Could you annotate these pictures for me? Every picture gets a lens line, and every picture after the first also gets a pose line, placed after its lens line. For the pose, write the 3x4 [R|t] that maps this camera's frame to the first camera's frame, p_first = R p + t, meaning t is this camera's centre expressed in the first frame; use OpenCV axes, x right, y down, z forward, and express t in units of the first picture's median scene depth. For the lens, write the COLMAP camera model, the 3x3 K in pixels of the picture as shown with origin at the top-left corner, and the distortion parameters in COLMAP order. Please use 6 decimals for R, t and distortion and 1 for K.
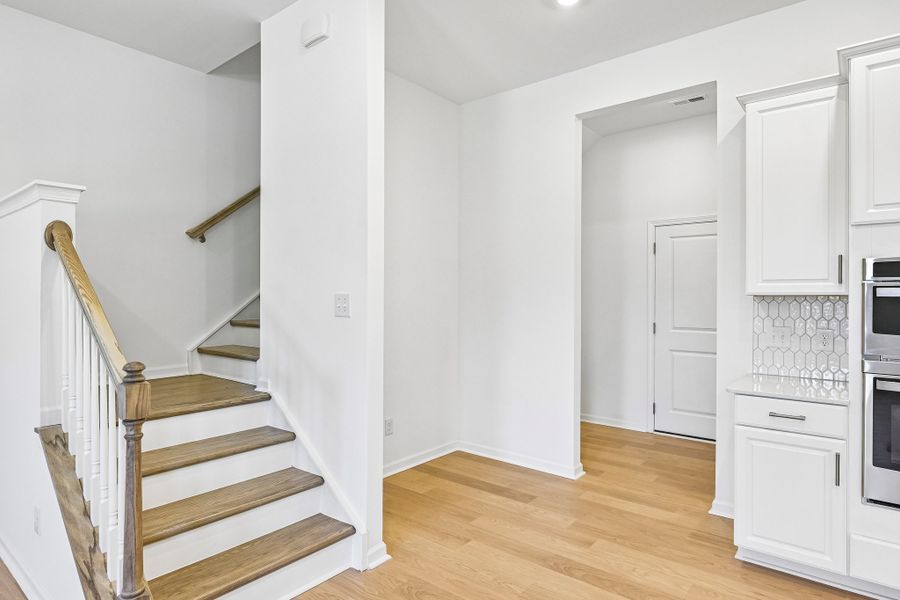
lens RADIAL K [[485.9, 0, 450.0], [0, 485.9, 300.0], [0, 0, 1]] dist [0.003372, -0.001029]
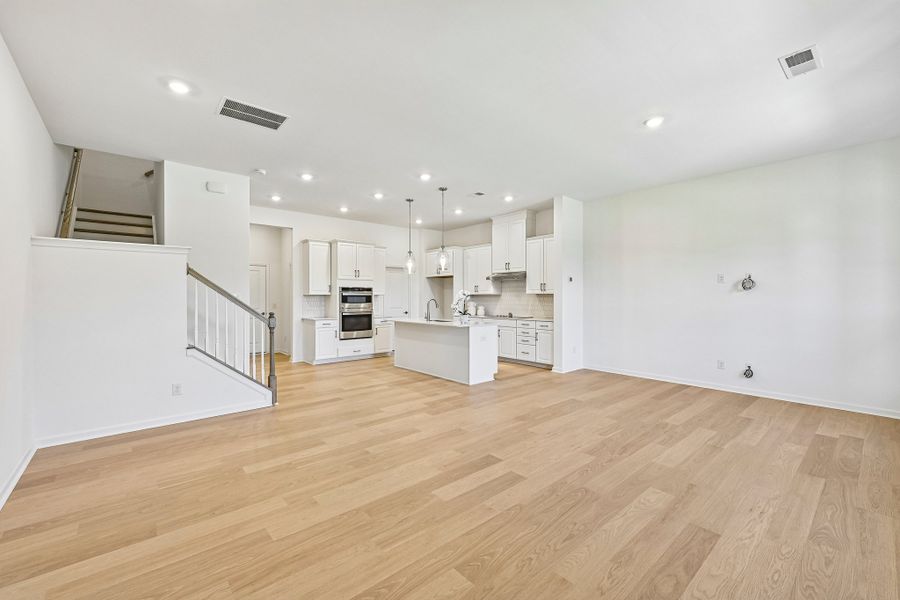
lens RADIAL K [[371.2, 0, 450.0], [0, 371.2, 300.0], [0, 0, 1]] dist [0.000019, -0.000056]
pose [[0.151538, -0.007616, 0.988422, -2.488115], [0.006835, 0.999954, 0.006657, 0.022927], [-0.988428, 0.005747, 0.151583, -0.568942]]
